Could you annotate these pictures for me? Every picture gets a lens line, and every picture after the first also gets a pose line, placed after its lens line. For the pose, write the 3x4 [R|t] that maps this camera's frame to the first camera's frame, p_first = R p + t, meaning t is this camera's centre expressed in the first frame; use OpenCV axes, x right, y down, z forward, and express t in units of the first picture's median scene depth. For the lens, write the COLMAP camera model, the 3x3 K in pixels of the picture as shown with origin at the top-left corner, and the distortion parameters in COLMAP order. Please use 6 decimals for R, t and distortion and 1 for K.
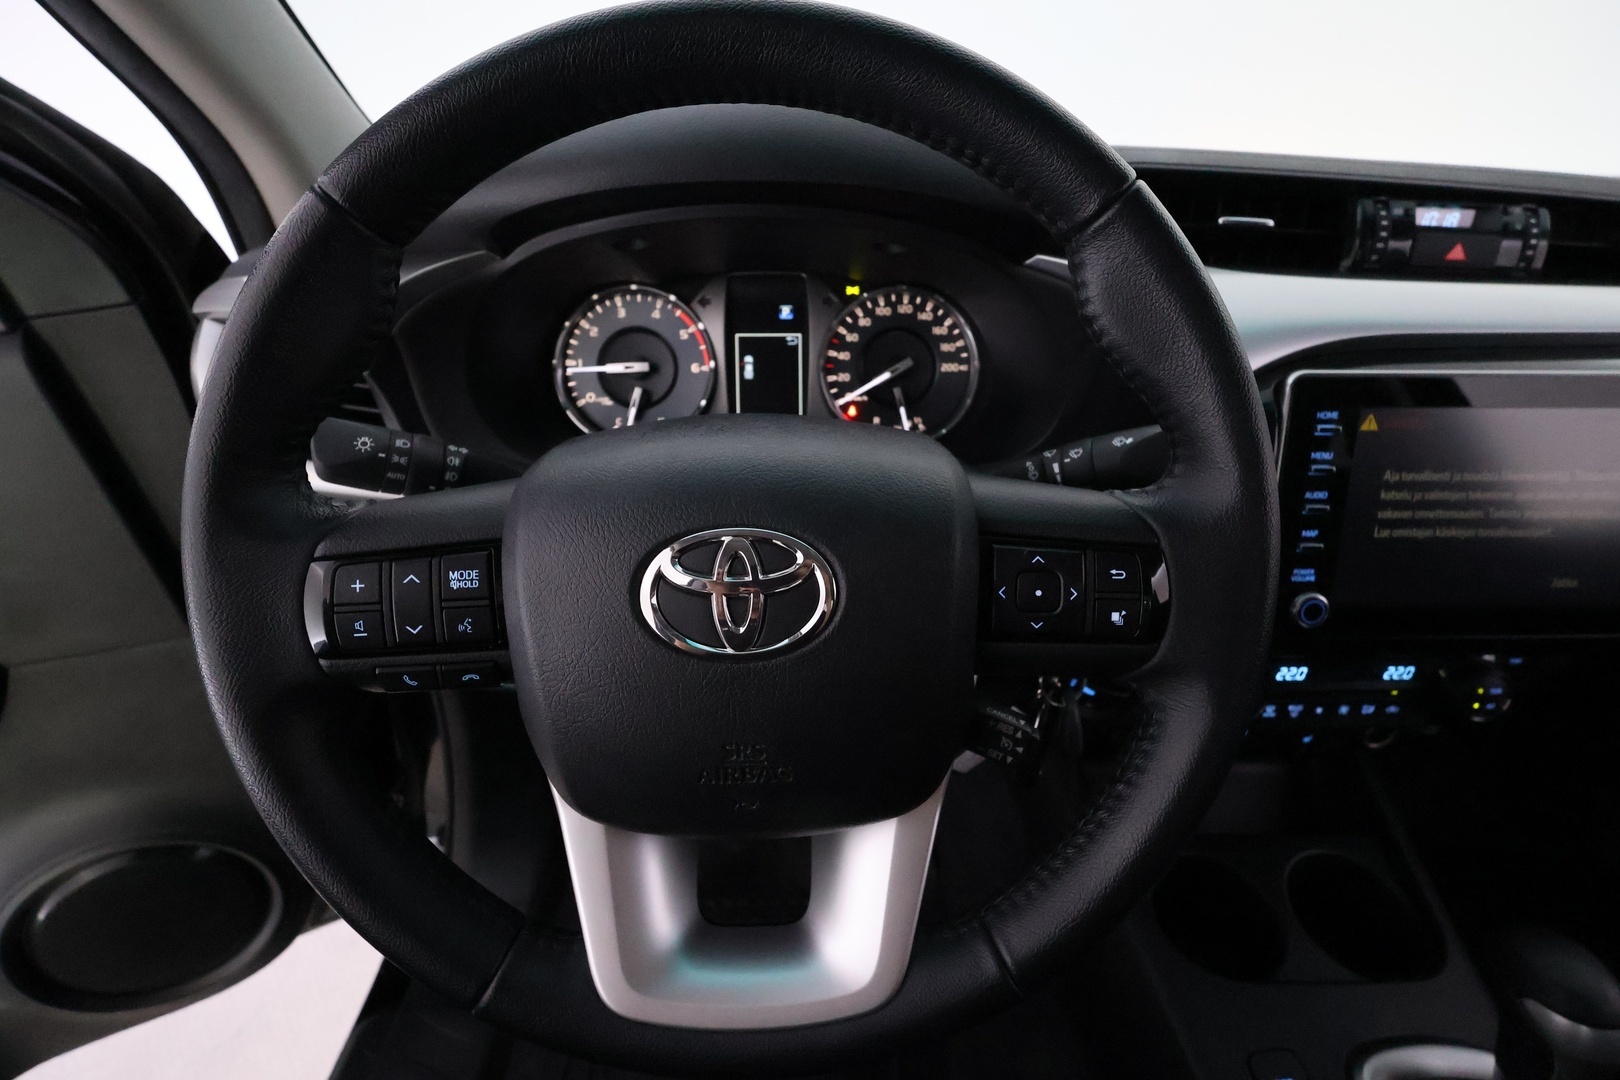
lens RADIAL K [[748.0, 0, 817.3], [0, 748.0, 541.3], [0, 0, 1]] dist [-0.002062, 0.000236]
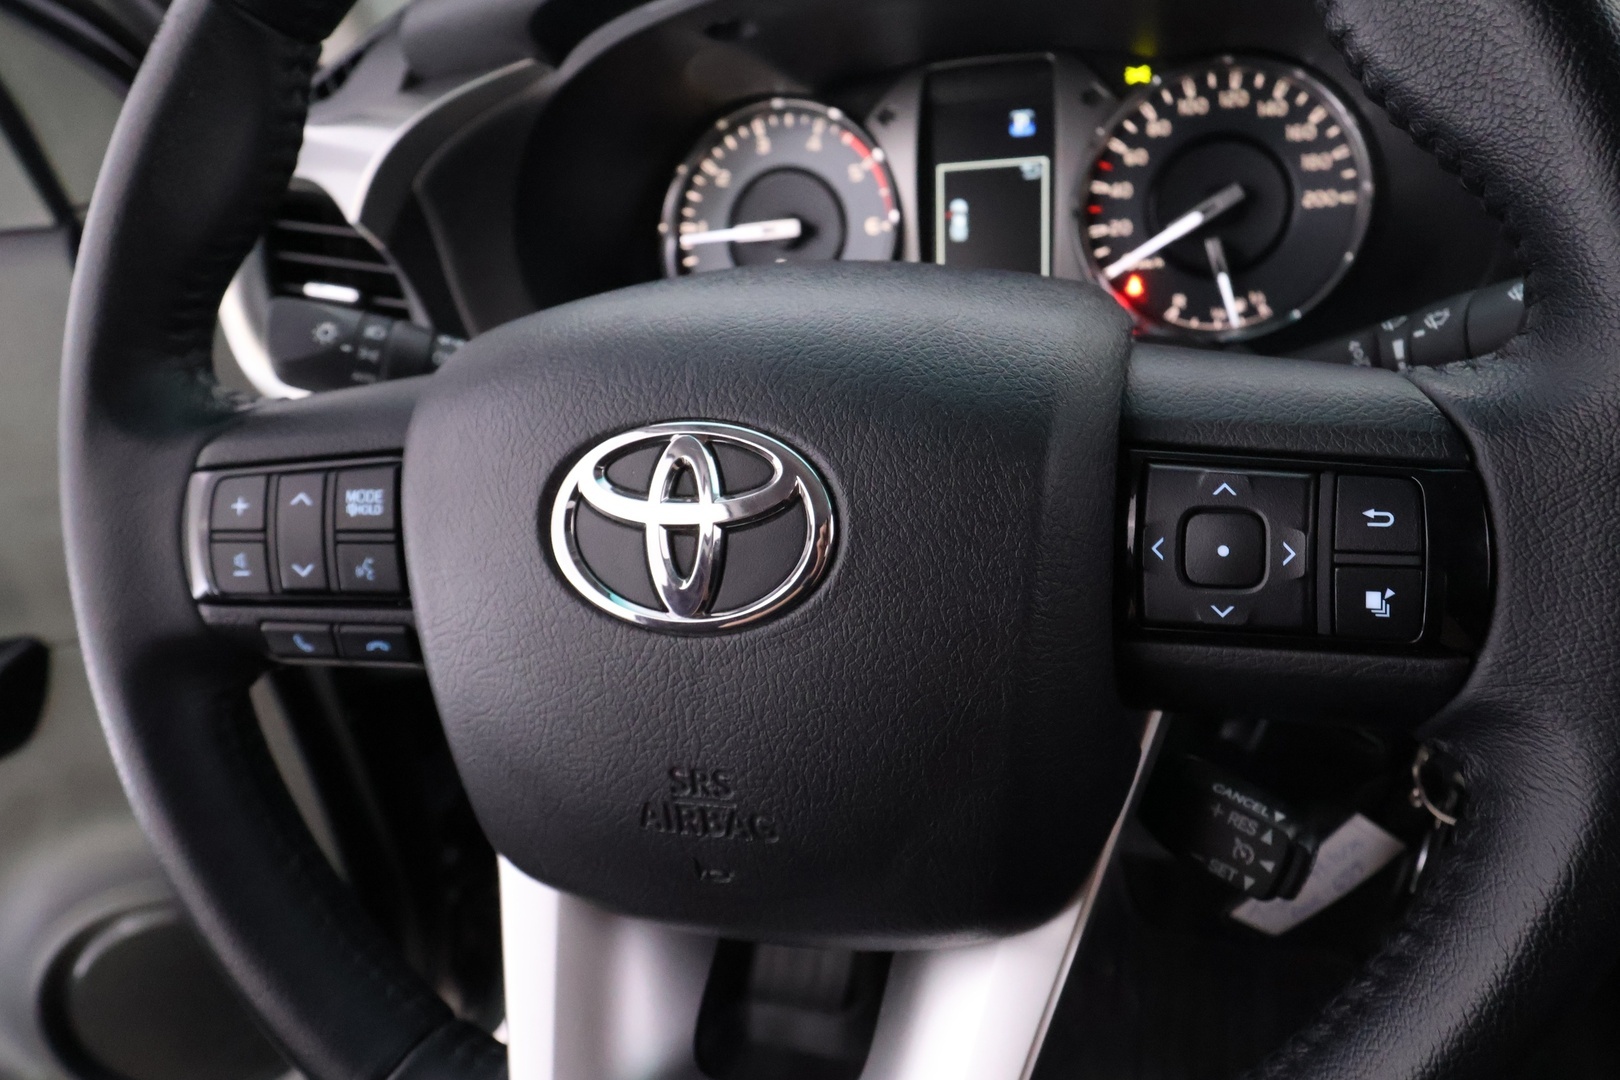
lens RADIAL K [[1260.4, 0, 820.9], [0, 1260.4, 544.8], [0, 0, 1]] dist [-0.003700, 0.006168]
pose [[0.934726, 0.032082, -0.353917, 0.215280], [-0.038027, 0.999228, -0.009854, 0.052689], [0.353328, 0.022669, 0.935225, 0.026787]]
